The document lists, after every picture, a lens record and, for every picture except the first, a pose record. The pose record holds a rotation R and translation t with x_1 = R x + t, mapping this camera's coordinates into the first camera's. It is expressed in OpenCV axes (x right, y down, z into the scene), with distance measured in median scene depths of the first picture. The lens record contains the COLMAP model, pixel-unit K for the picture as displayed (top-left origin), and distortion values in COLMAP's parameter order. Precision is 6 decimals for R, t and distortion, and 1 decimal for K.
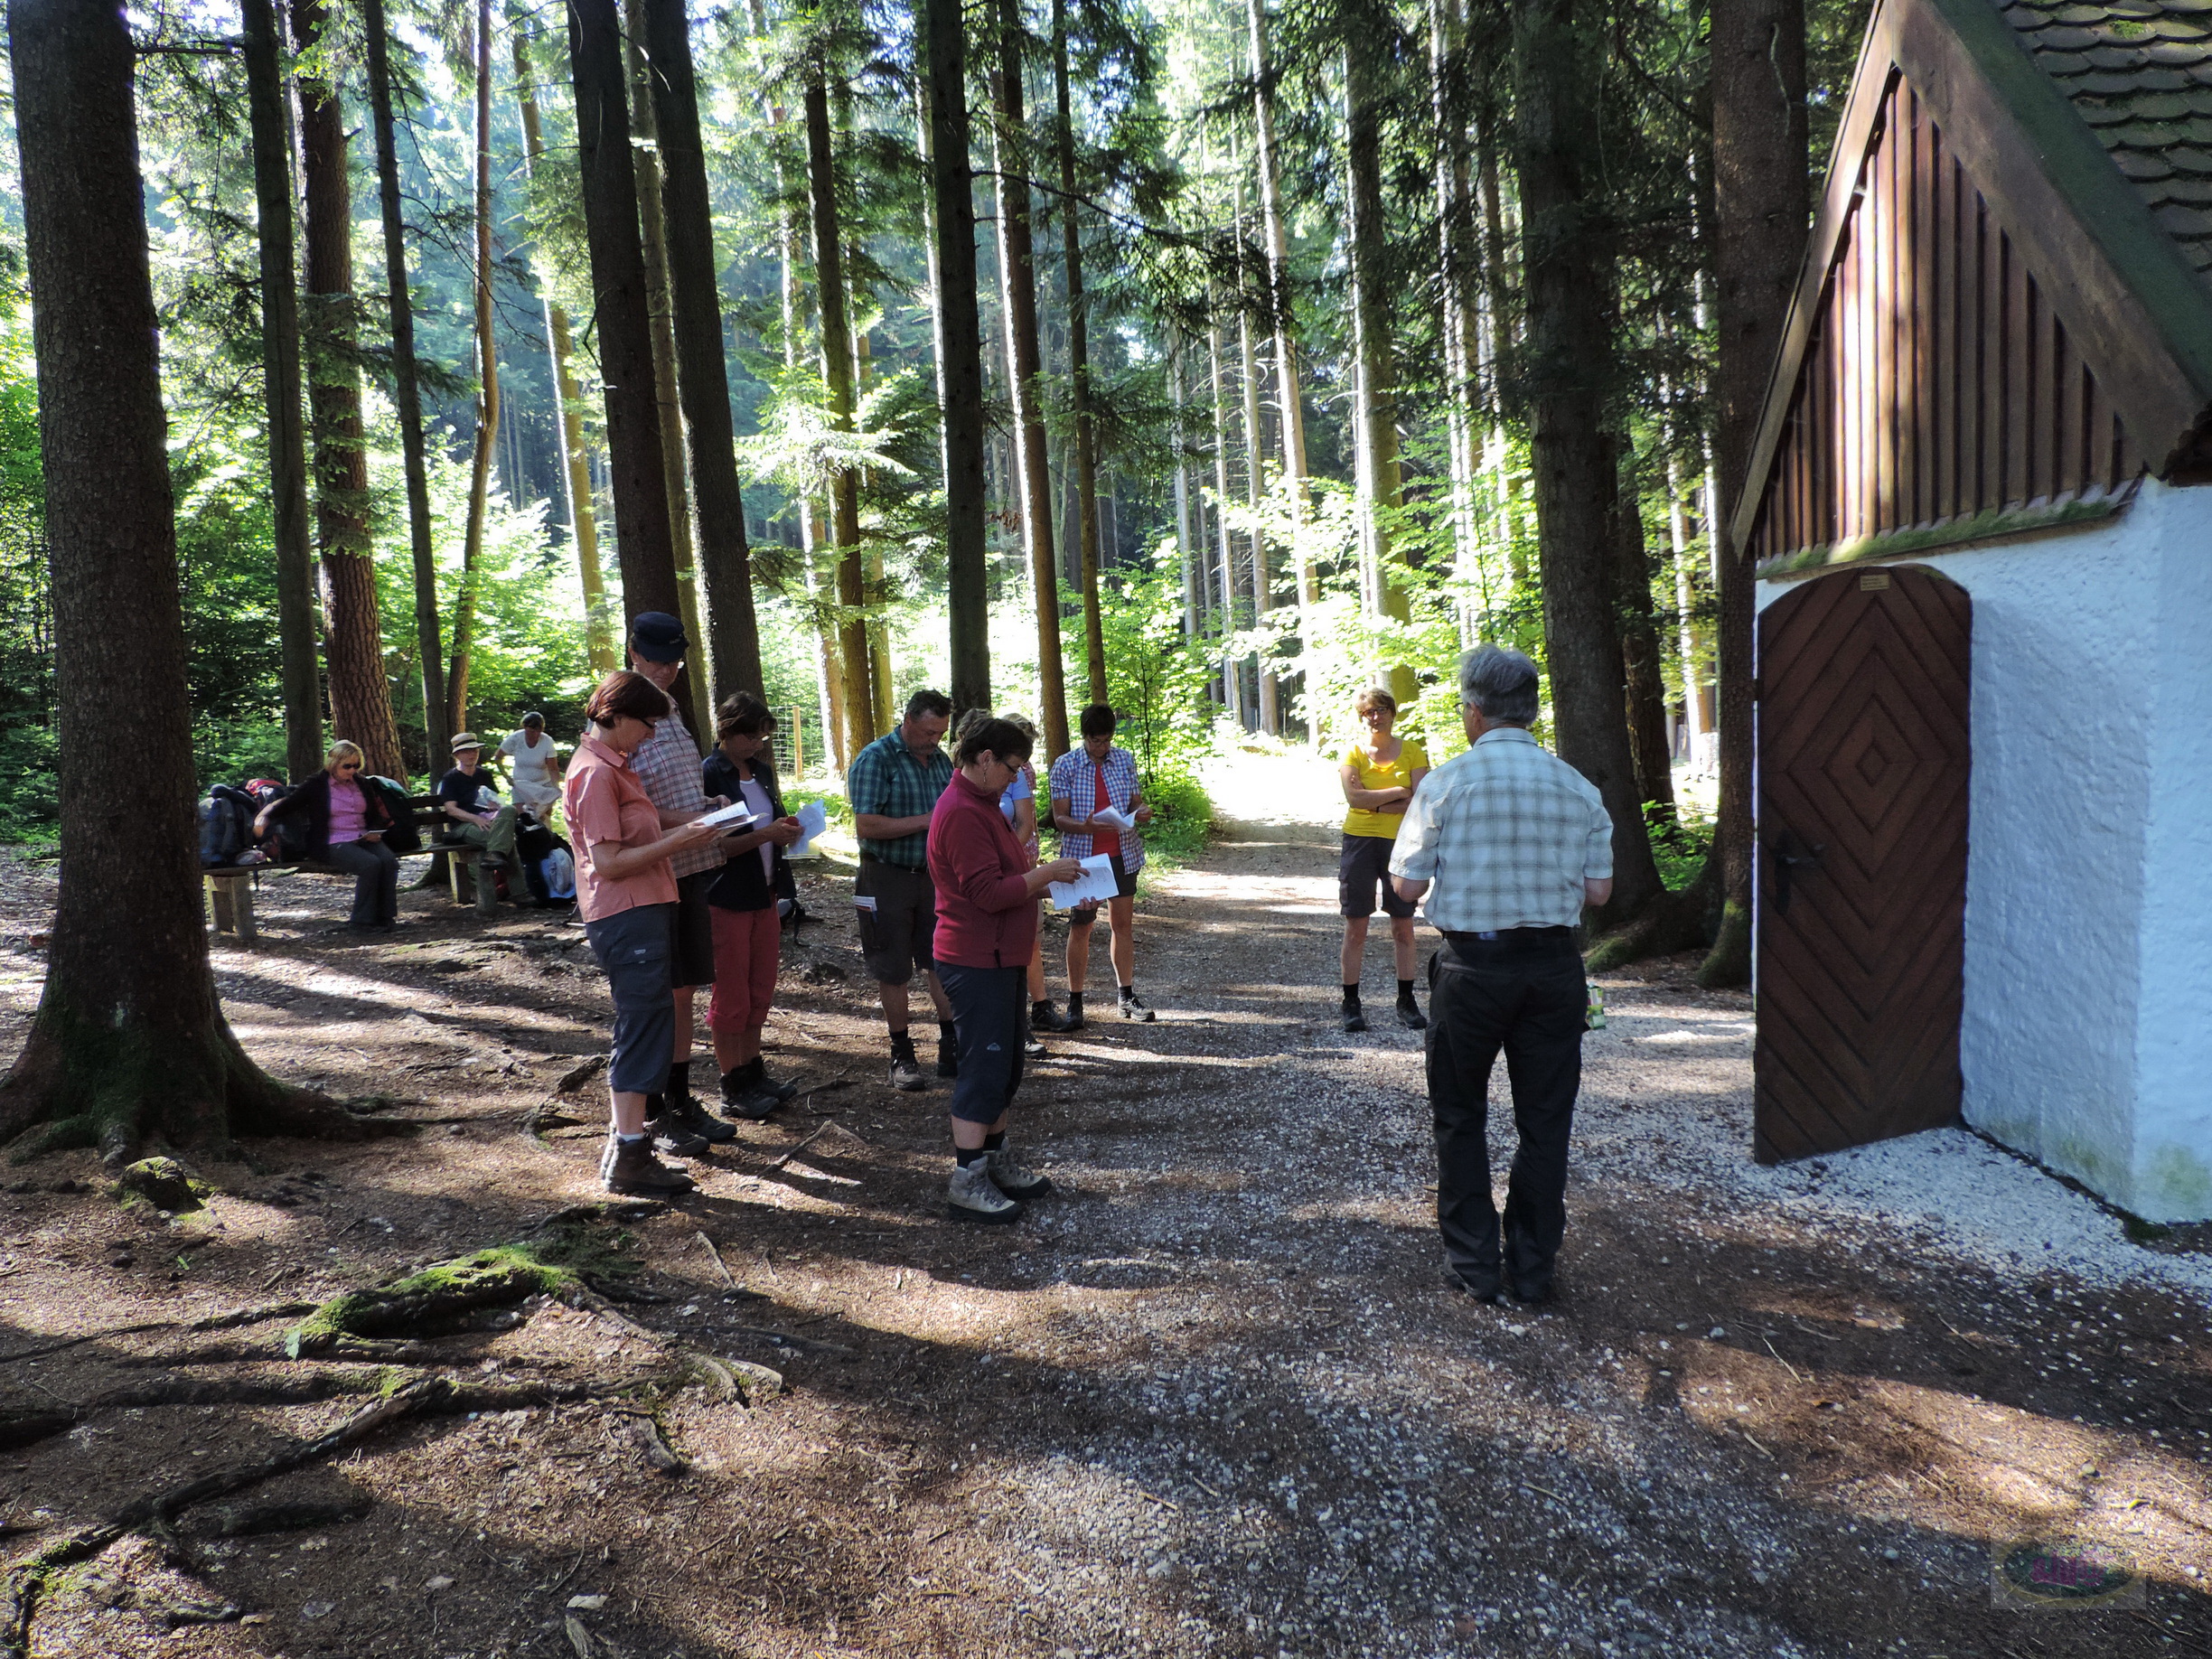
lens RADIAL K [[1655.5, 0, 1106.0], [0, 1655.5, 829.5], [0, 0, 1]] dist [0.003385, 0.003840]
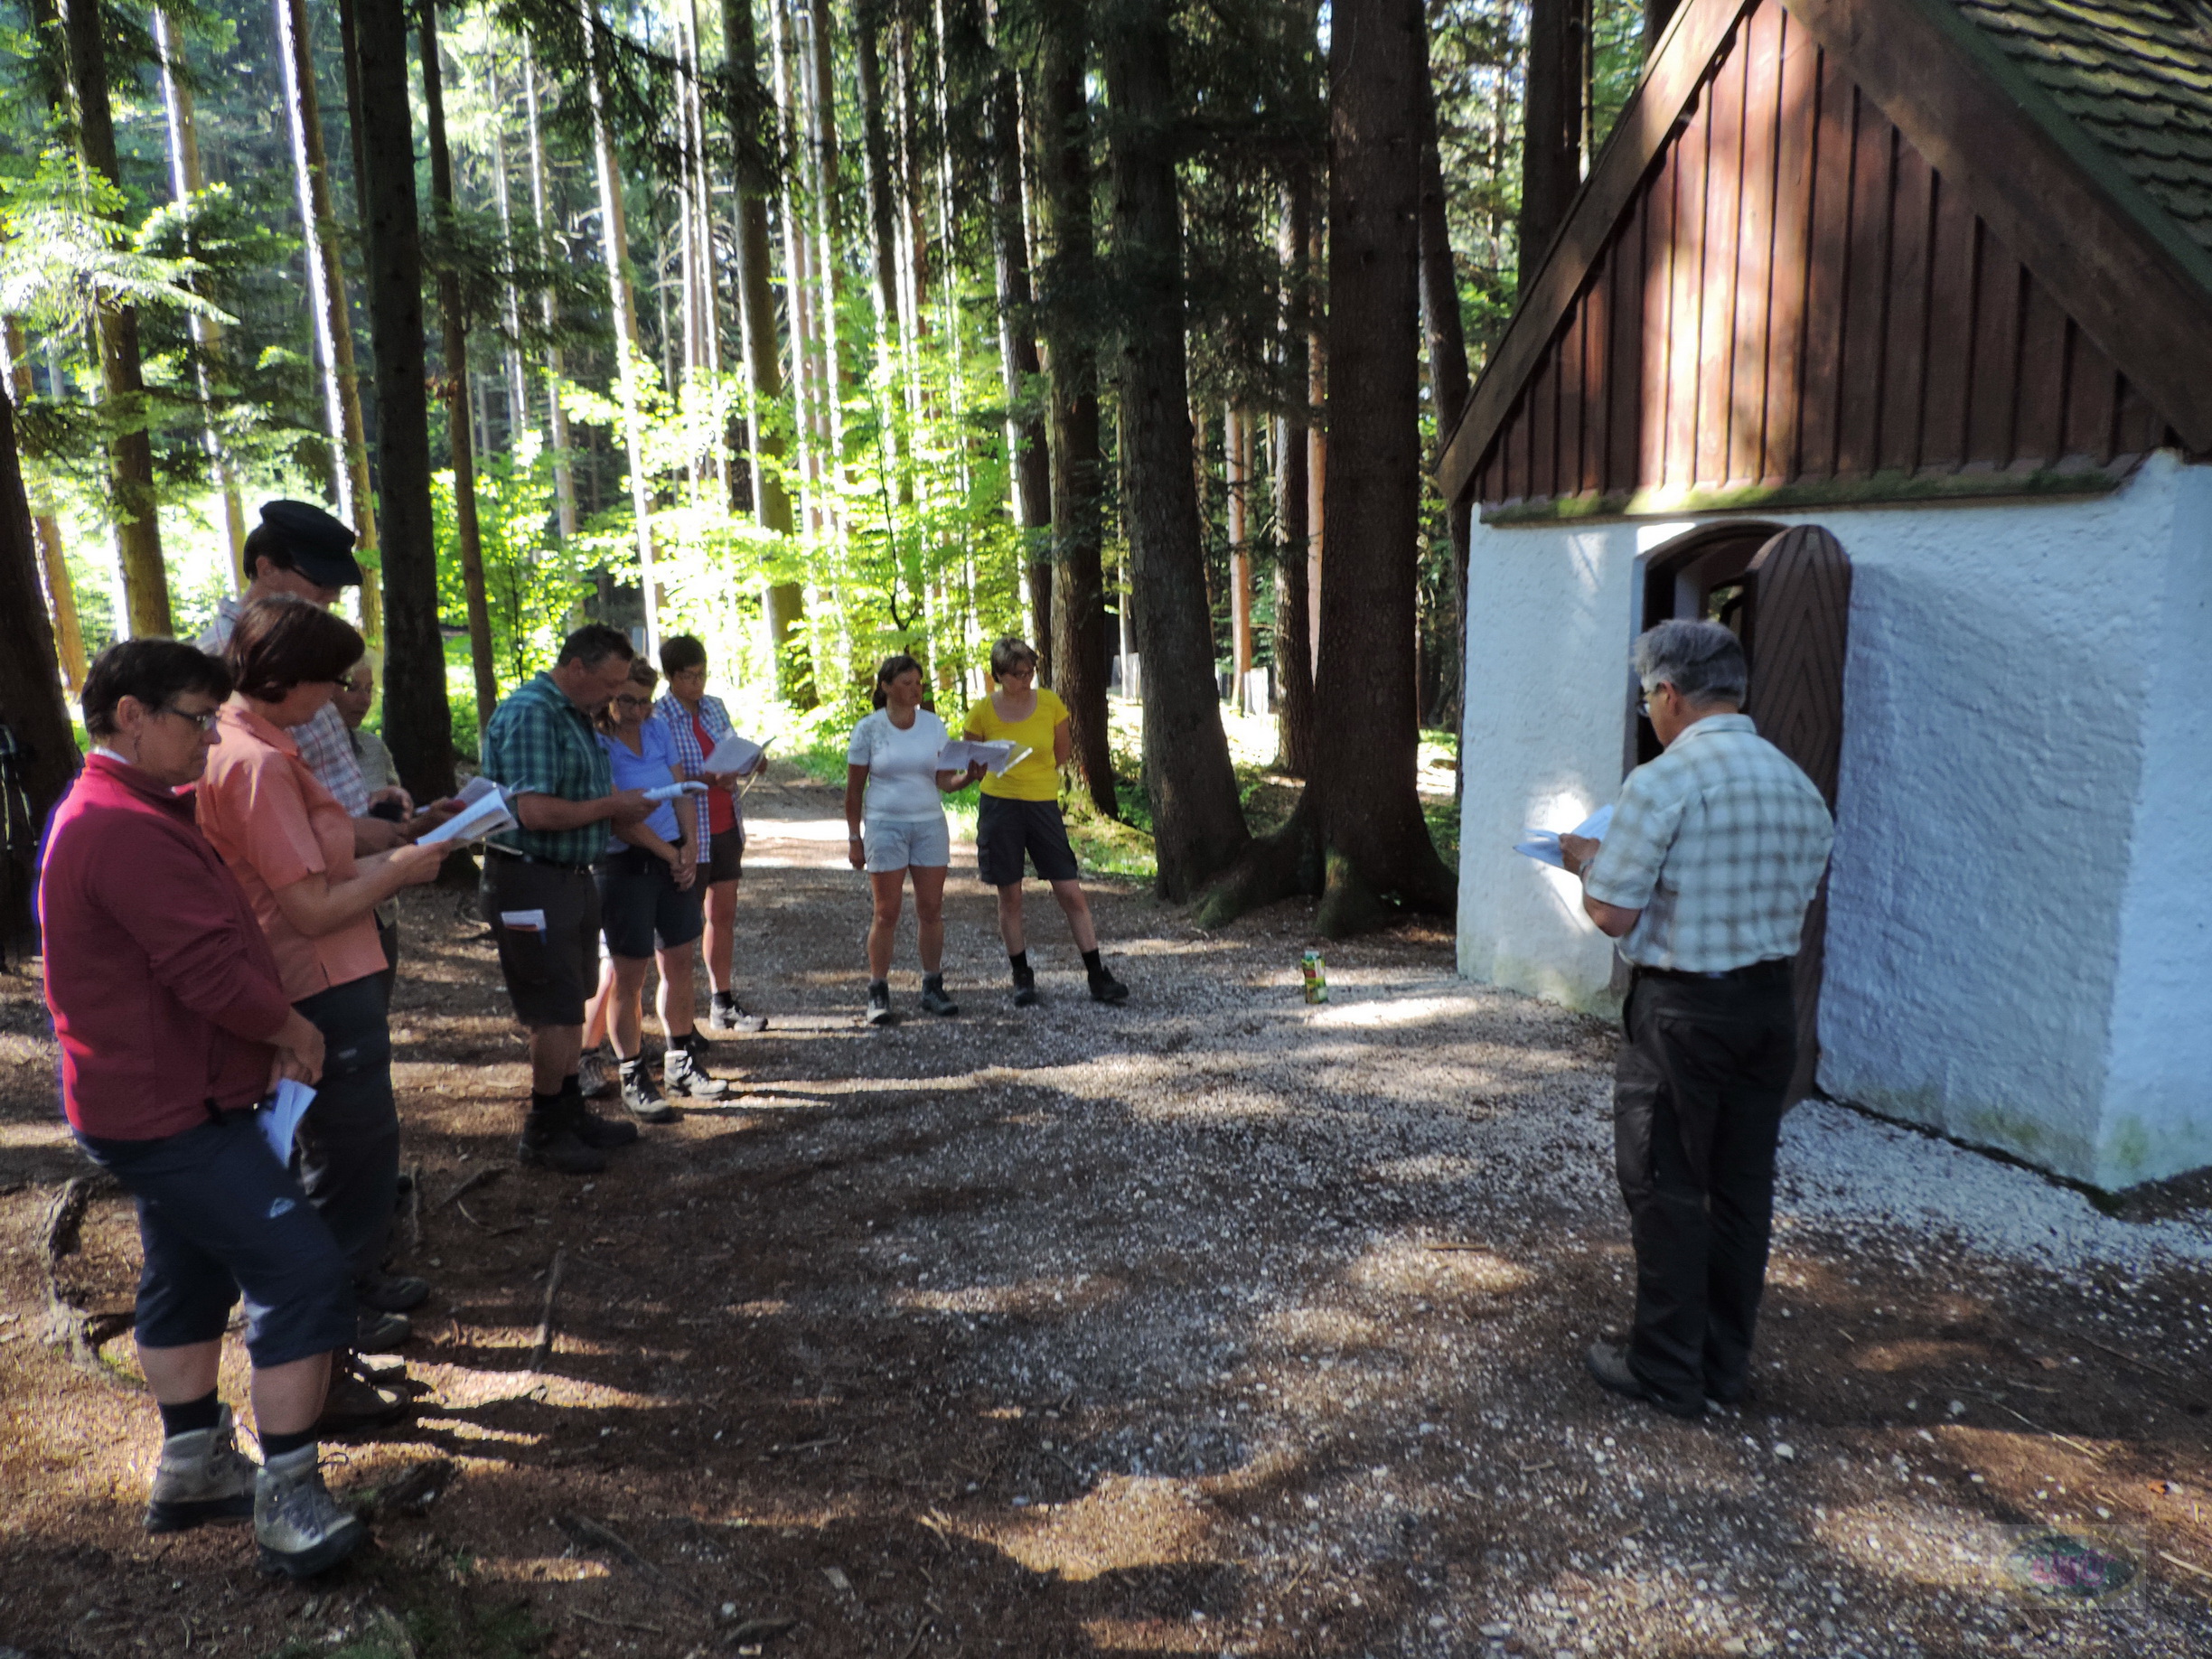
lens RADIAL K [[1655.5, 0, 1106.0], [0, 1655.5, 829.5], [0, 0, 1]] dist [0.003385, 0.003840]
pose [[0.892895, -0.040033, 0.448481, -0.348958], [0.015297, 0.998162, 0.058644, -0.051541], [-0.450004, -0.045503, 0.891866, 0.360502]]
